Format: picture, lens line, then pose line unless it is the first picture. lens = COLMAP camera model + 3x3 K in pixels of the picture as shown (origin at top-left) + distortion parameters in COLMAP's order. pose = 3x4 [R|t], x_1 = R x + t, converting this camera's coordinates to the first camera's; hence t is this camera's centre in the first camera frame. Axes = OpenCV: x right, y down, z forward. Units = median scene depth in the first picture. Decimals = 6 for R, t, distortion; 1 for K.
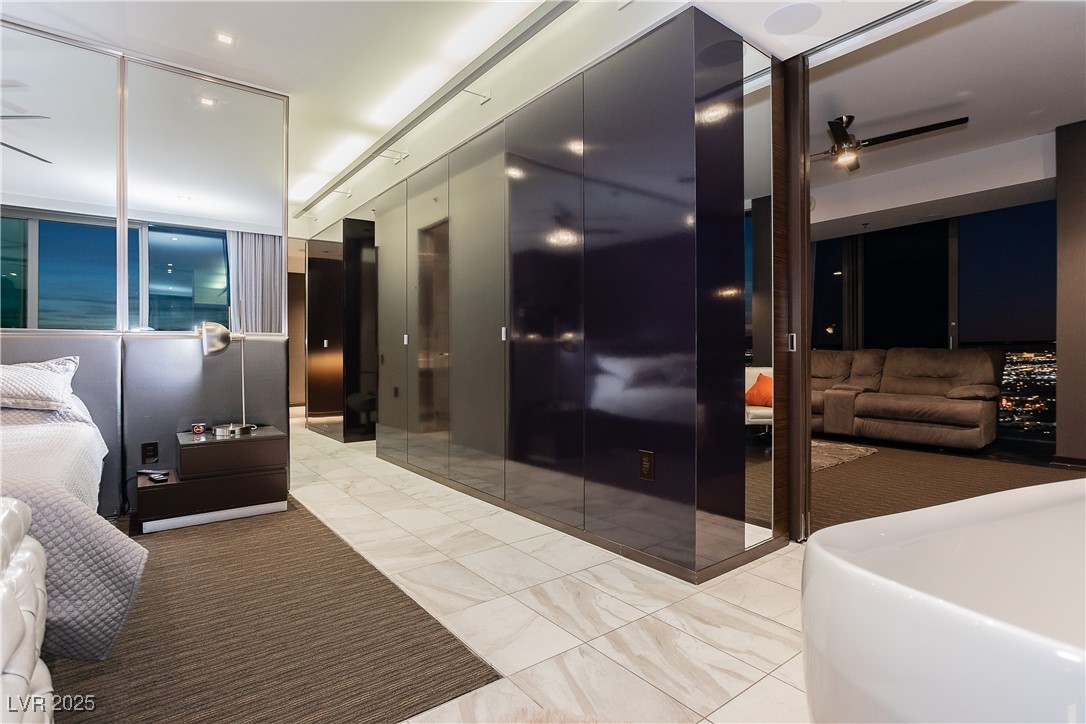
lens RADIAL K [[540.7, 0, 544.4], [0, 540.7, 358.7], [0, 0, 1]] dist [-0.041971, 0.030539]
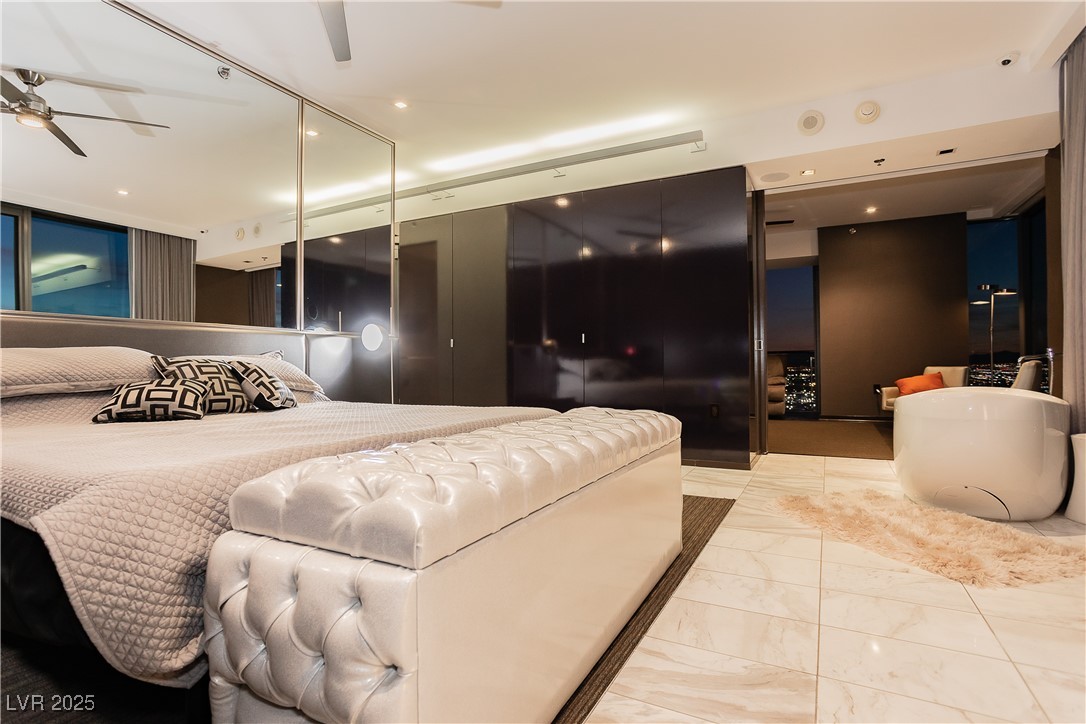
lens RADIAL K [[540.7, 0, 544.4], [0, 540.7, 358.7], [0, 0, 1]] dist [-0.041971, 0.030539]
pose [[0.909831, 0.002641, 0.414971, -0.734083], [0.005274, 0.999825, -0.017927, 0.029948], [-0.414946, 0.018499, 0.909658, -0.268759]]
